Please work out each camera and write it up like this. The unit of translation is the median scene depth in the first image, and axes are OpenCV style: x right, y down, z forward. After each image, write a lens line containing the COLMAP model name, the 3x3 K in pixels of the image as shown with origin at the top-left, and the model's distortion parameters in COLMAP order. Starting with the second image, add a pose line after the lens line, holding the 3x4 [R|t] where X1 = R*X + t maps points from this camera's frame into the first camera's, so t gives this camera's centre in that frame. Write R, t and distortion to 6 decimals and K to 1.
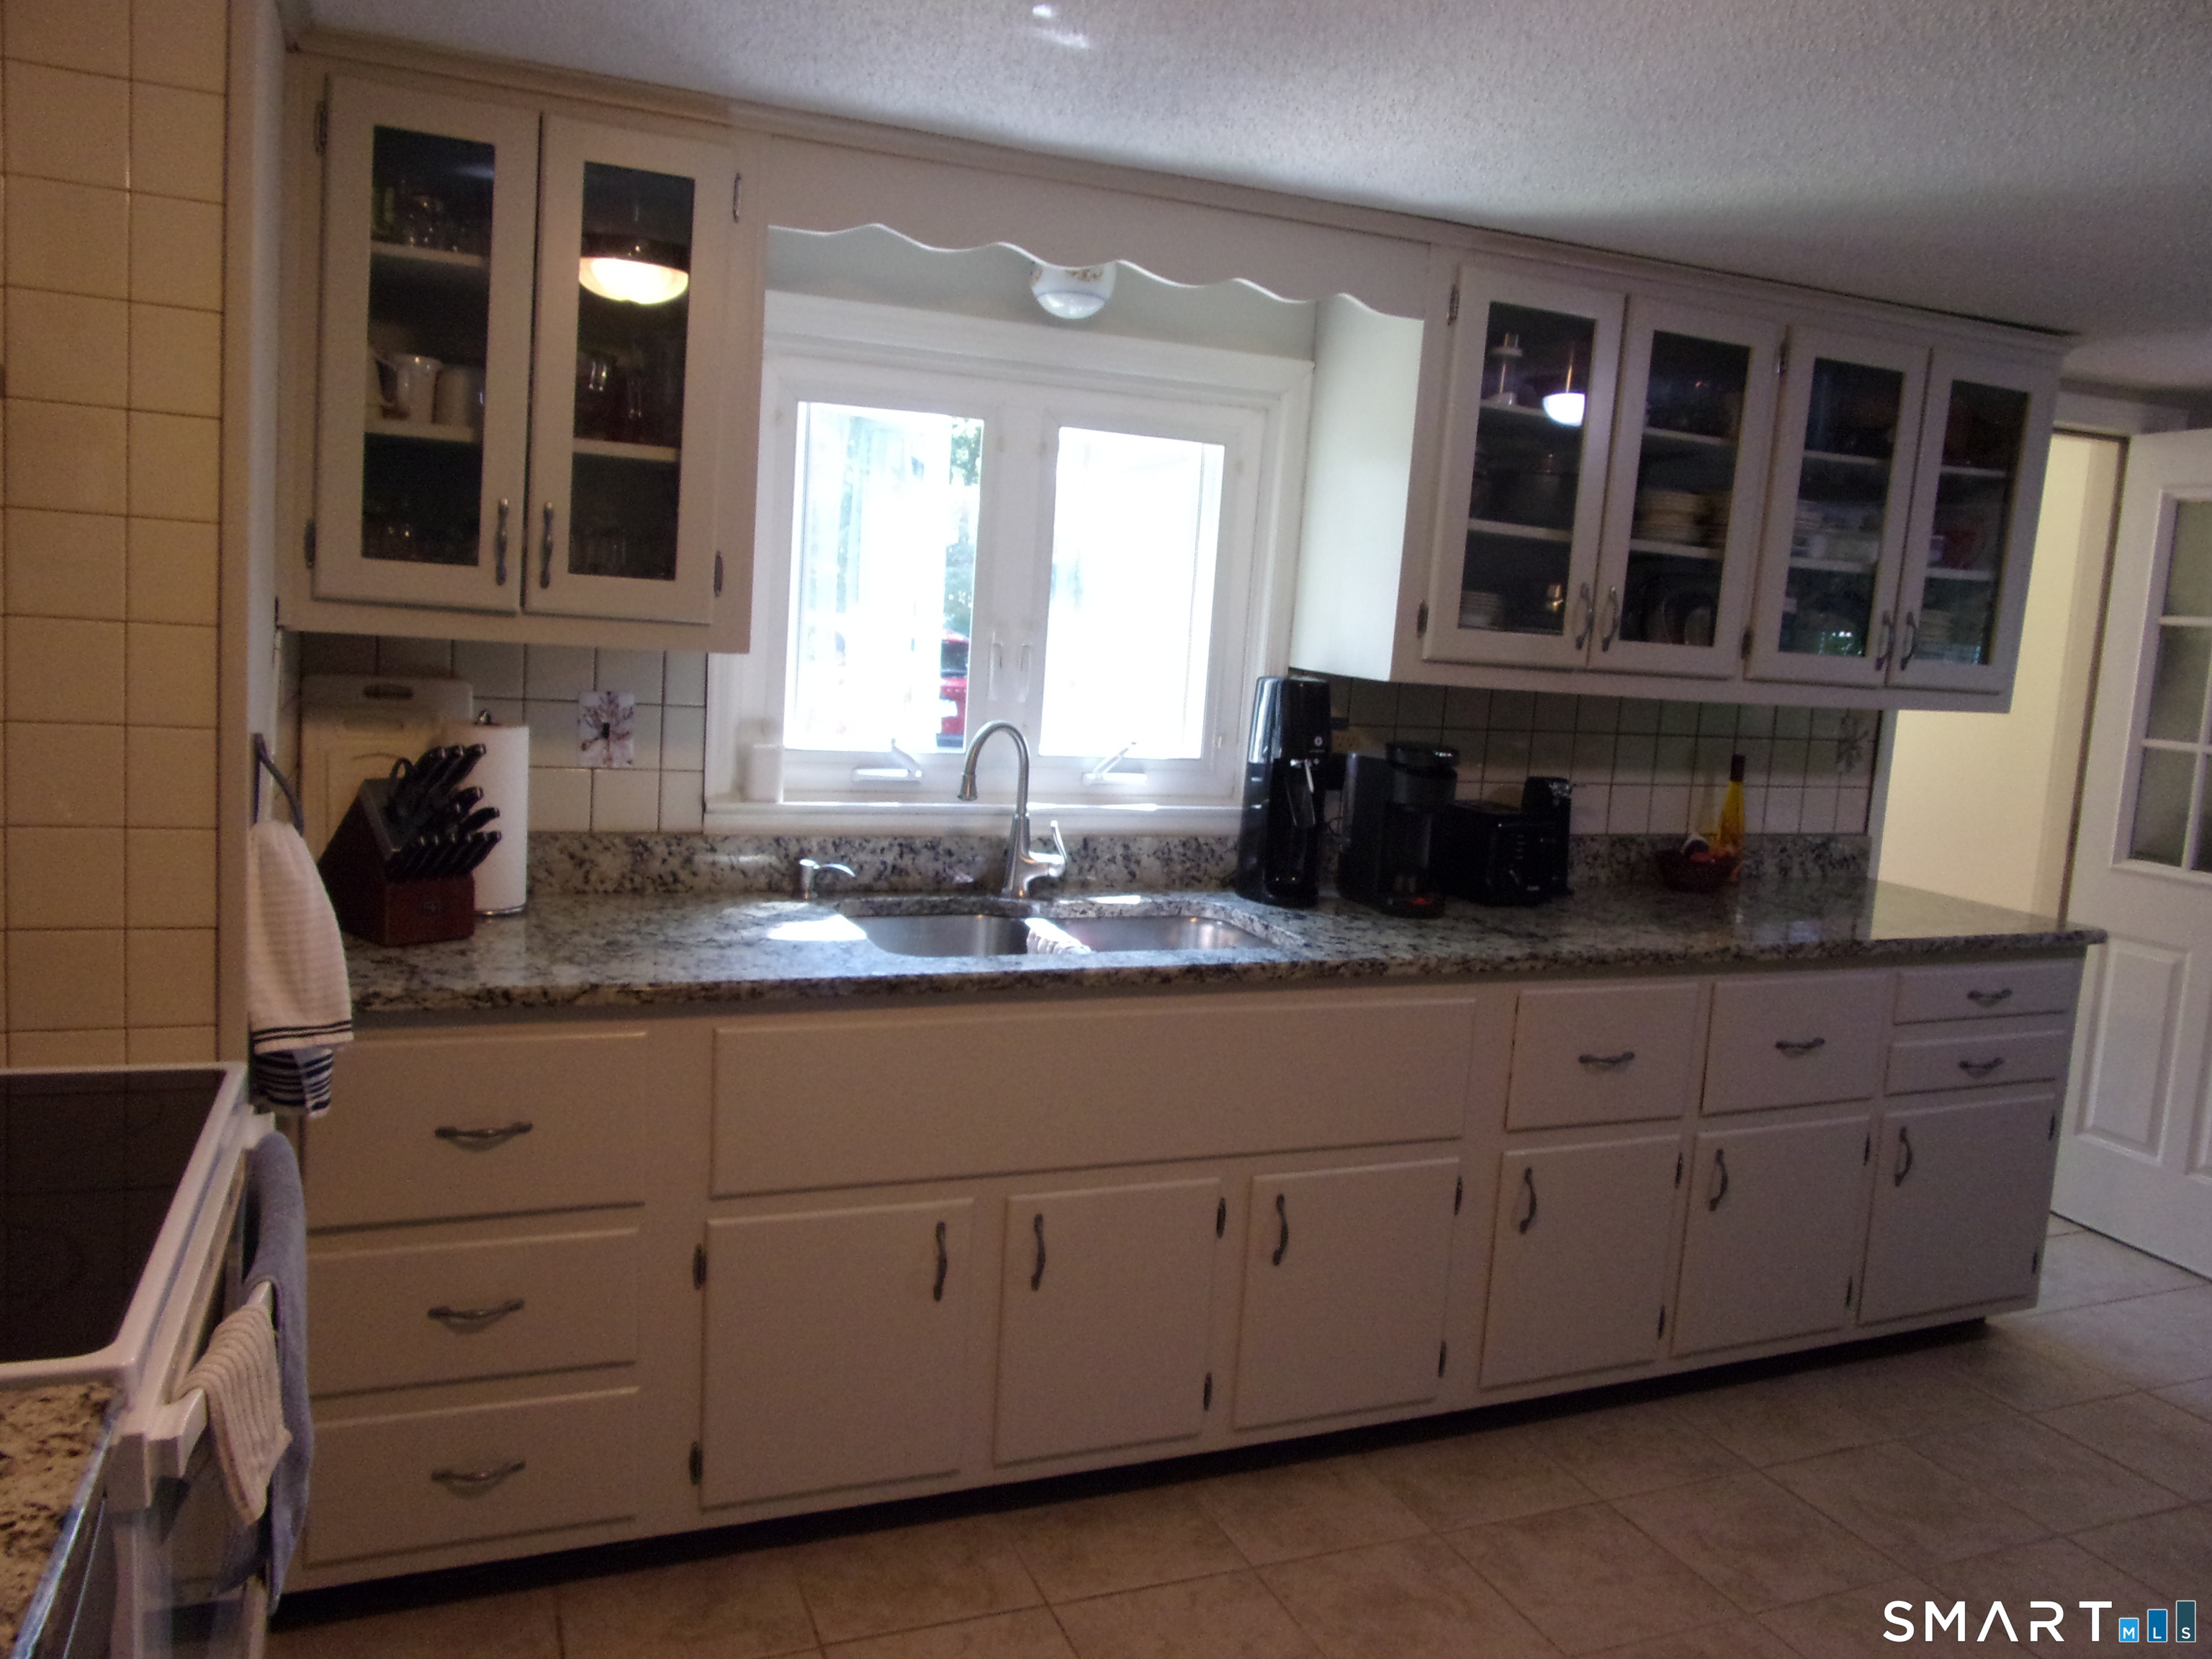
lens RADIAL K [[1637.4, 0, 1106.0], [0, 1637.4, 829.5], [0, 0, 1]] dist [-0.013133, -0.008228]
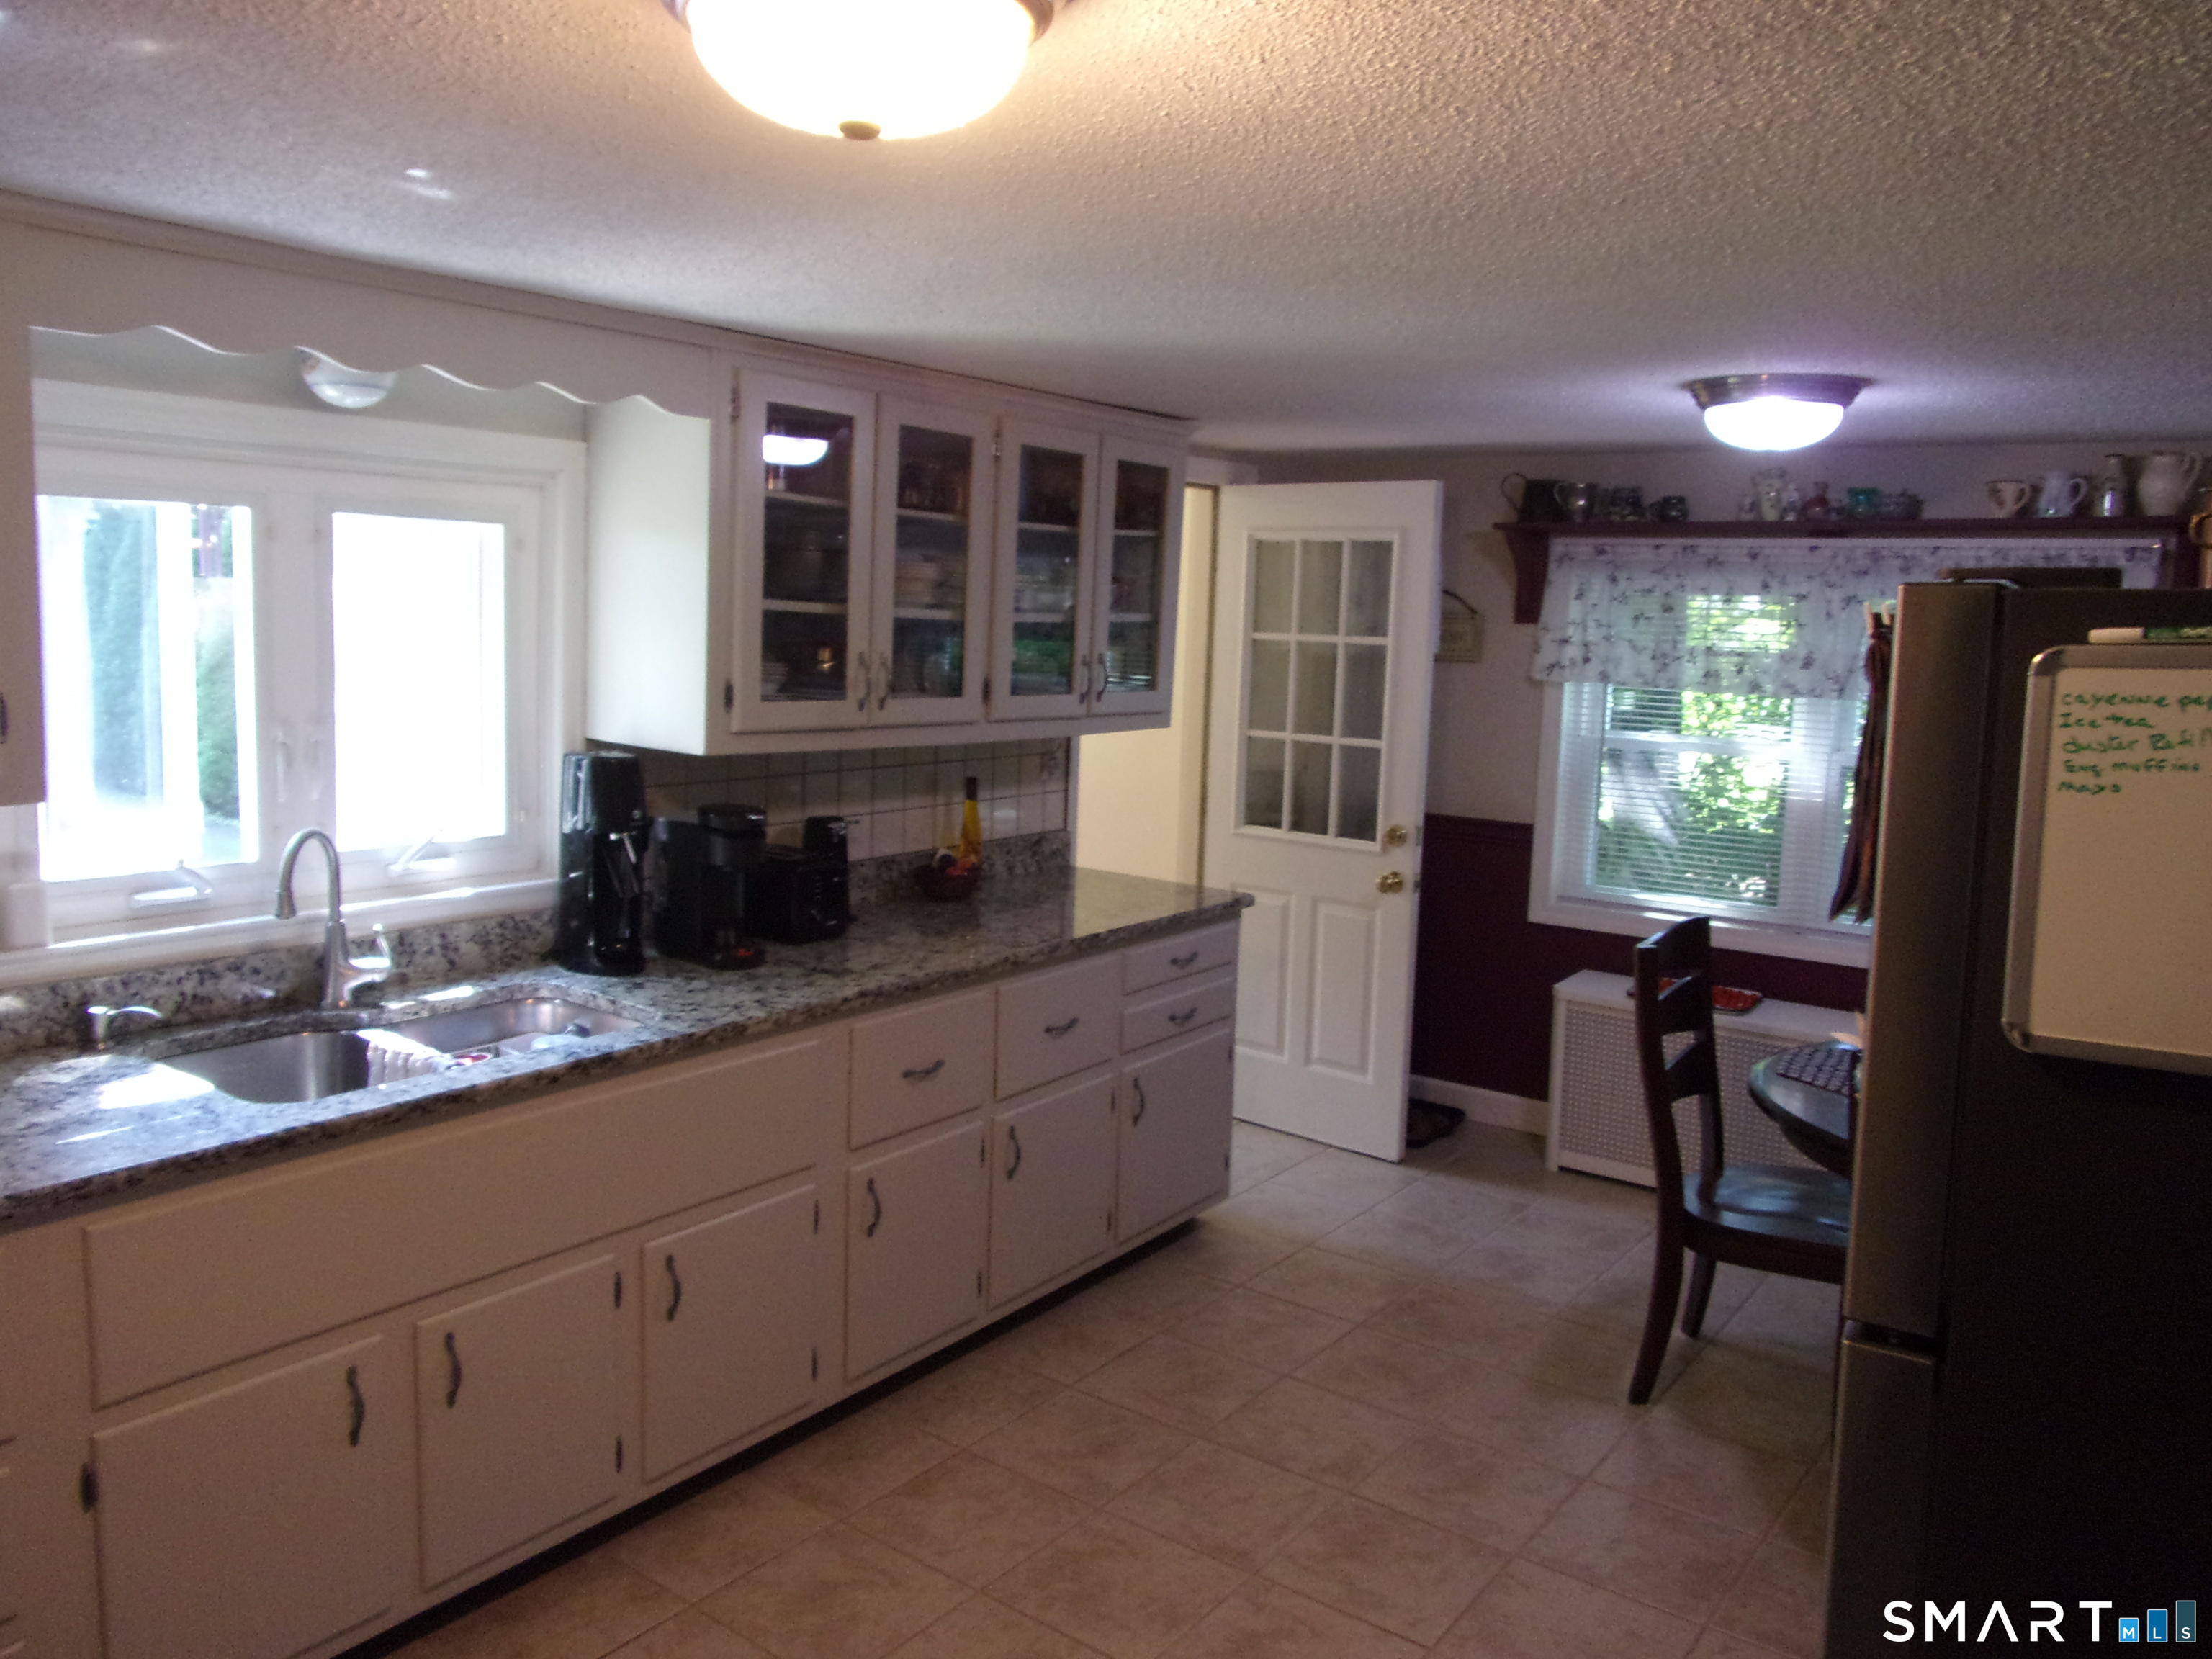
lens RADIAL K [[1637.4, 0, 1106.0], [0, 1637.4, 829.5], [0, 0, 1]] dist [-0.013133, -0.008228]
pose [[0.858455, -0.099365, 0.503171, -0.137573], [0.084452, 0.995048, 0.052418, -0.073264], [-0.505888, -0.002505, 0.862596, -0.049625]]
